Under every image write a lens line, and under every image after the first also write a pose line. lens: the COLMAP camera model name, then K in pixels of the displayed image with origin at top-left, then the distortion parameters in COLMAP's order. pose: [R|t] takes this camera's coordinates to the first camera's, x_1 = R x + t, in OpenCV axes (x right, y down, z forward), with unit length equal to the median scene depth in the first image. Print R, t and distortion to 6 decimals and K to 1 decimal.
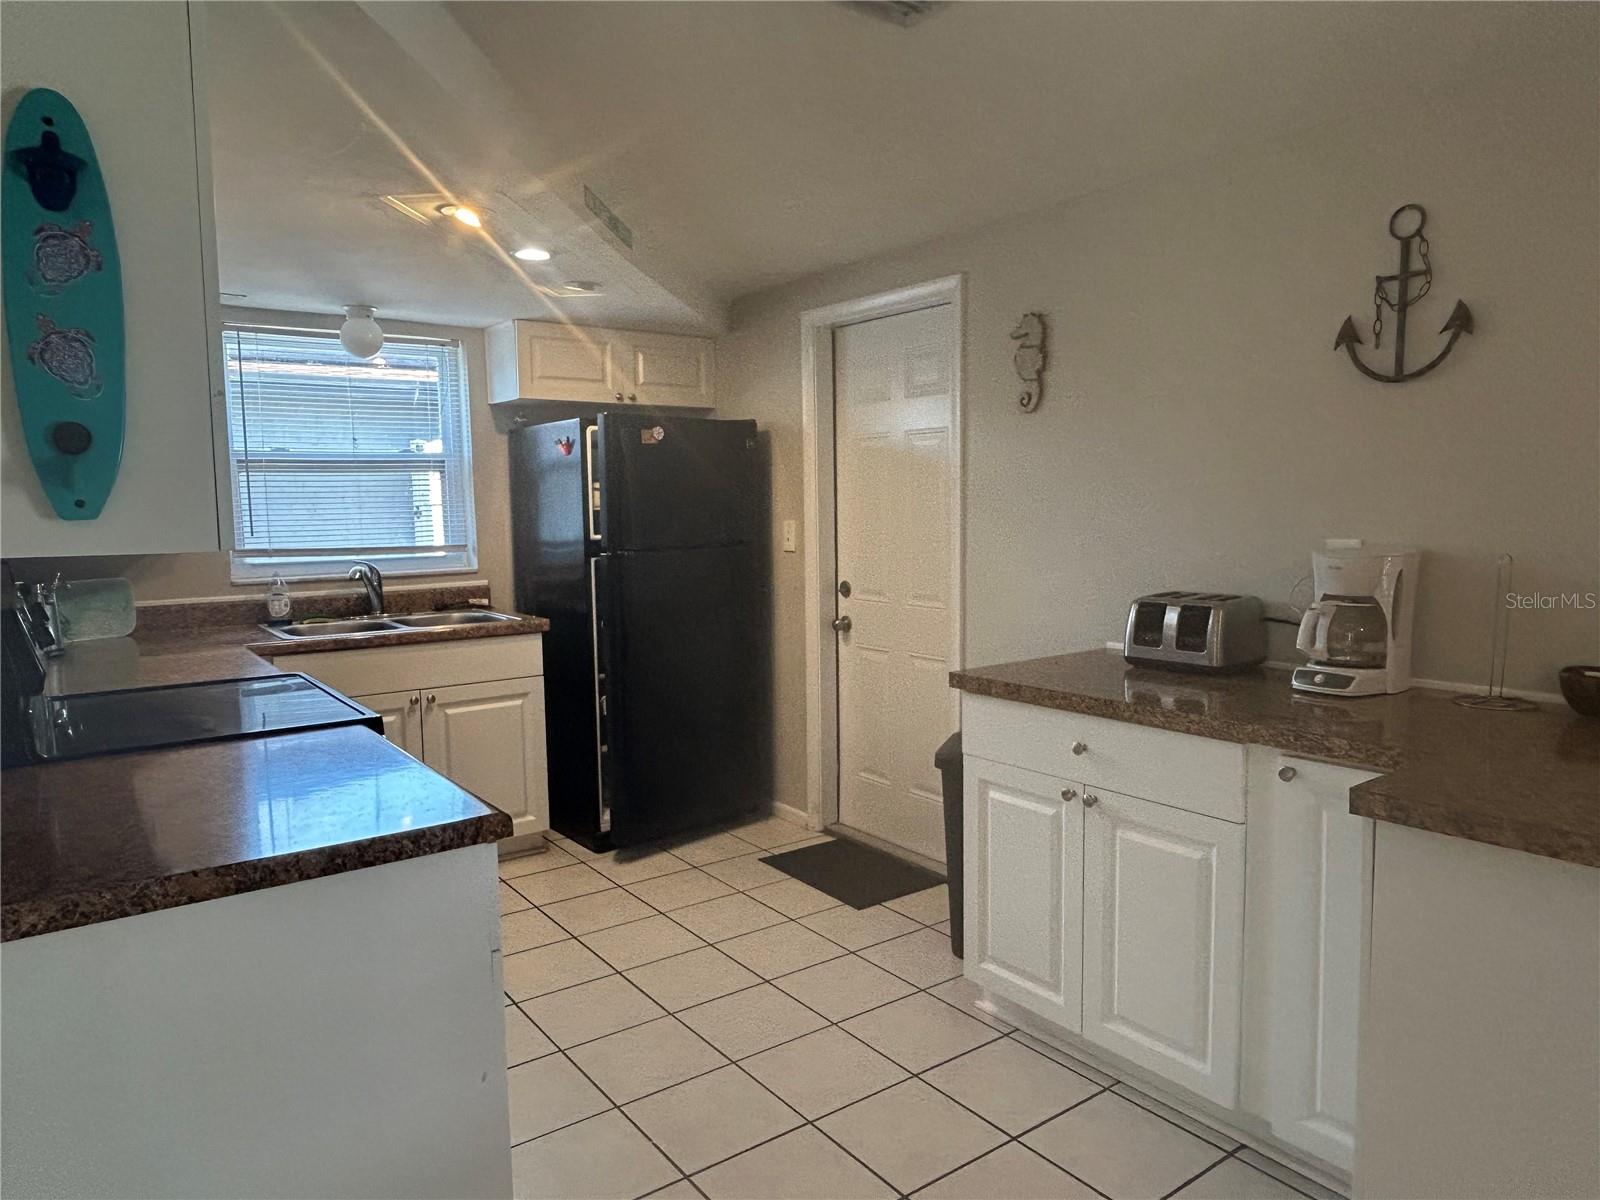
lens RADIAL K [[1045.8, 0, 800.0], [0, 1045.8, 600.0], [0, 0, 1]] dist [0.013350, -0.004819]
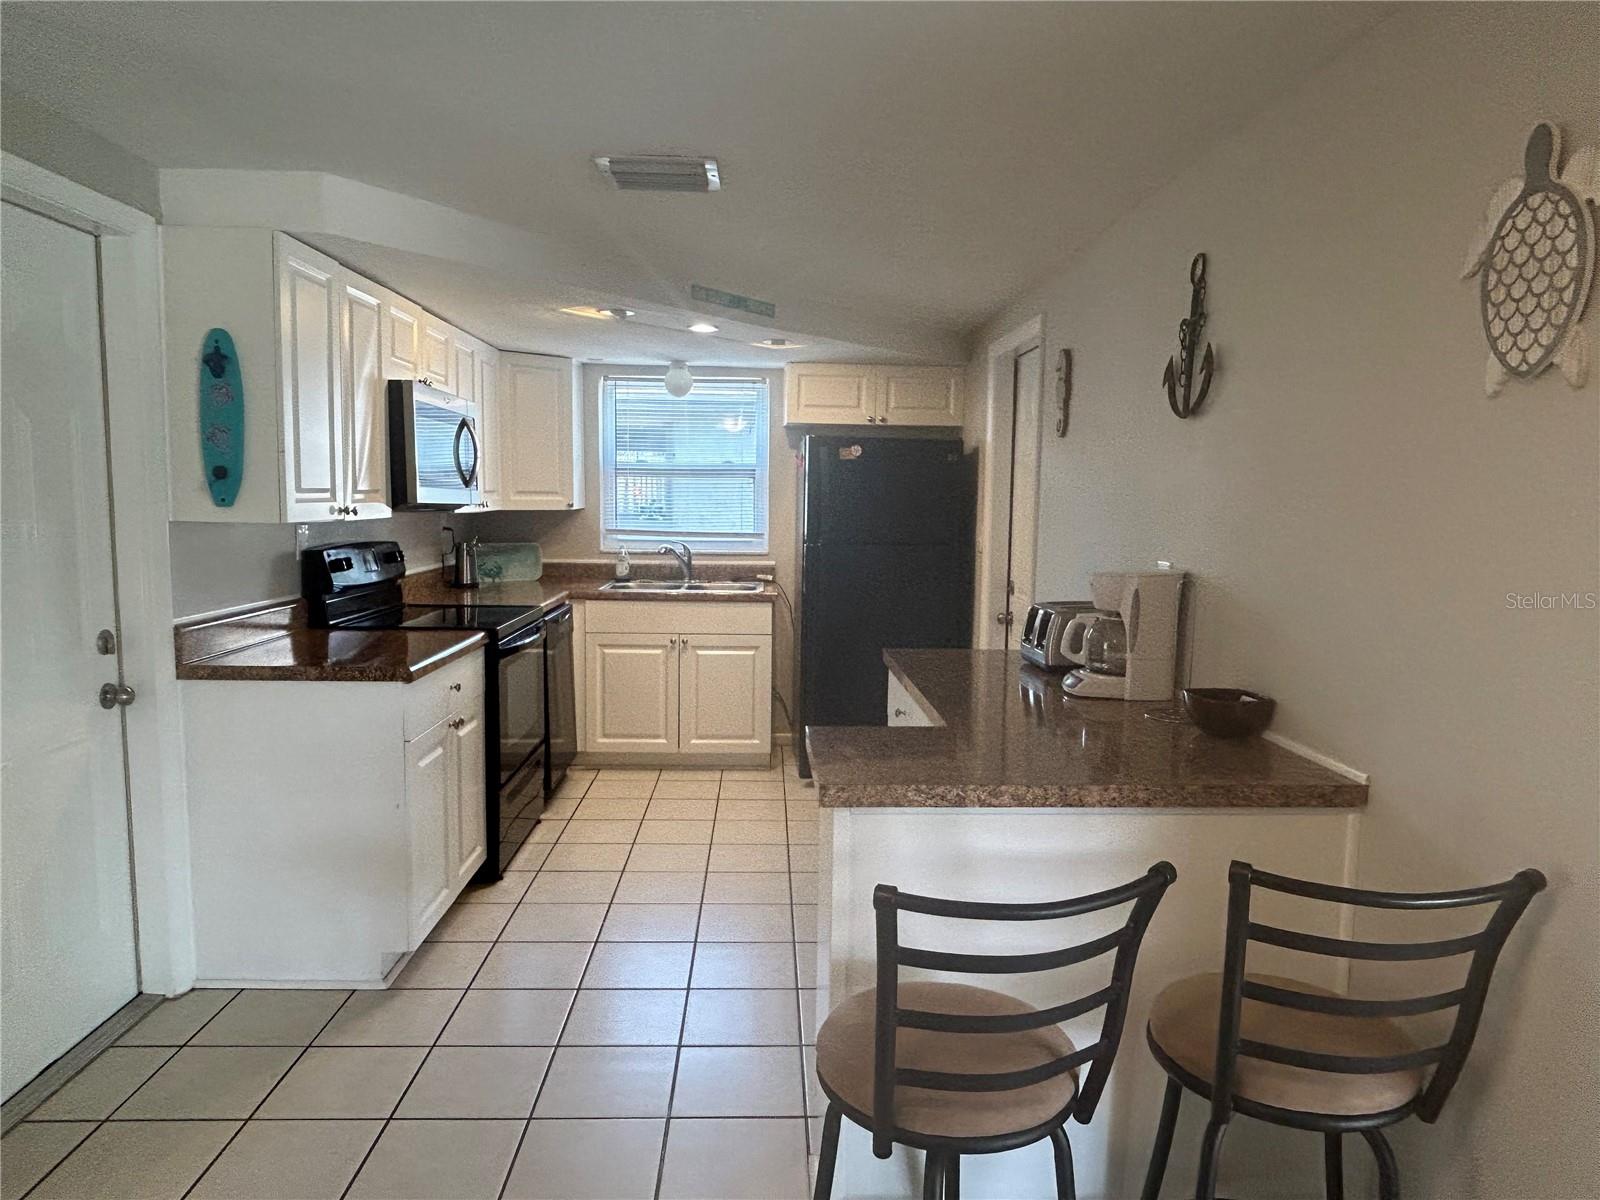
lens RADIAL K [[1045.8, 0, 800.0], [0, 1045.8, 600.0], [0, 0, 1]] dist [0.013350, -0.004819]
pose [[0.828605, 0.083342, -0.553596, 0.514939], [-0.081260, 0.996289, 0.028360, -0.011983], [0.553905, 0.021486, 0.832302, -0.072425]]
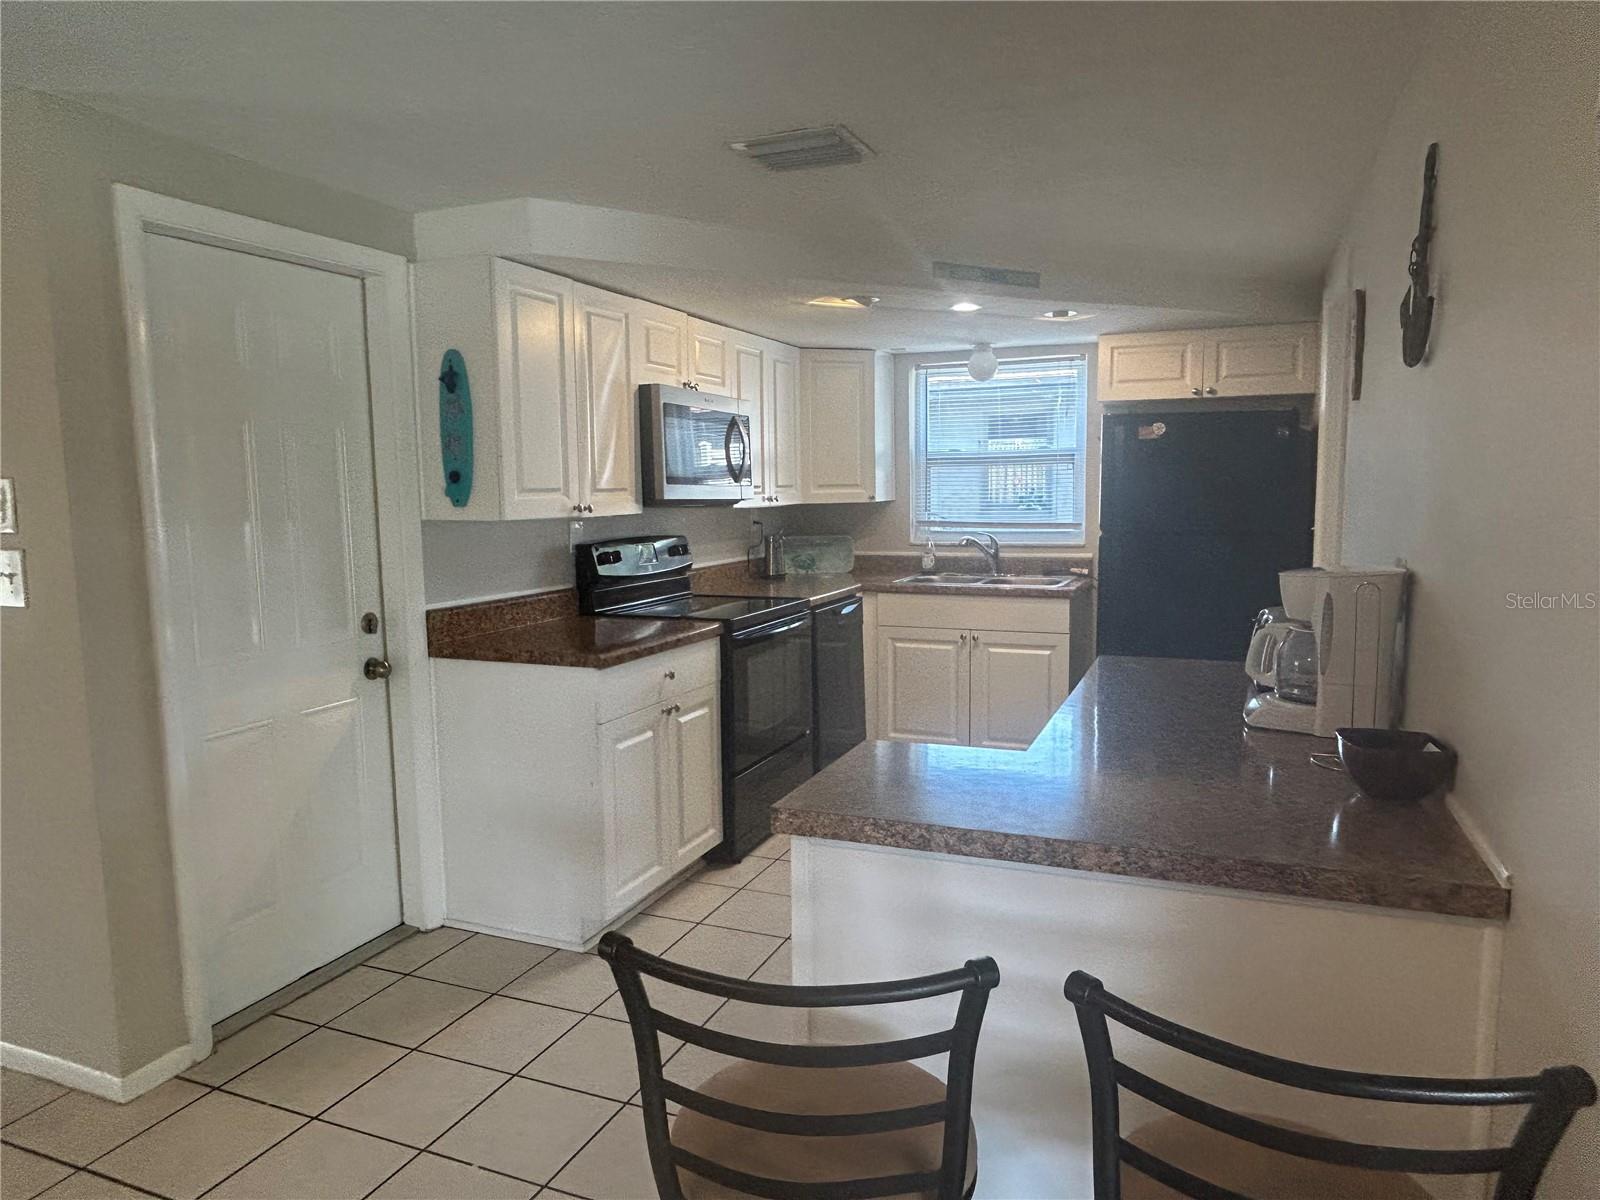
lens RADIAL K [[1045.8, 0, 800.0], [0, 1045.8, 600.0], [0, 0, 1]] dist [0.013350, -0.004819]
pose [[0.523665, 0.102134, -0.845780, 0.618288], [-0.077723, 0.994375, 0.071955, -0.030219], [0.848372, 0.028056, 0.528657, 0.100983]]
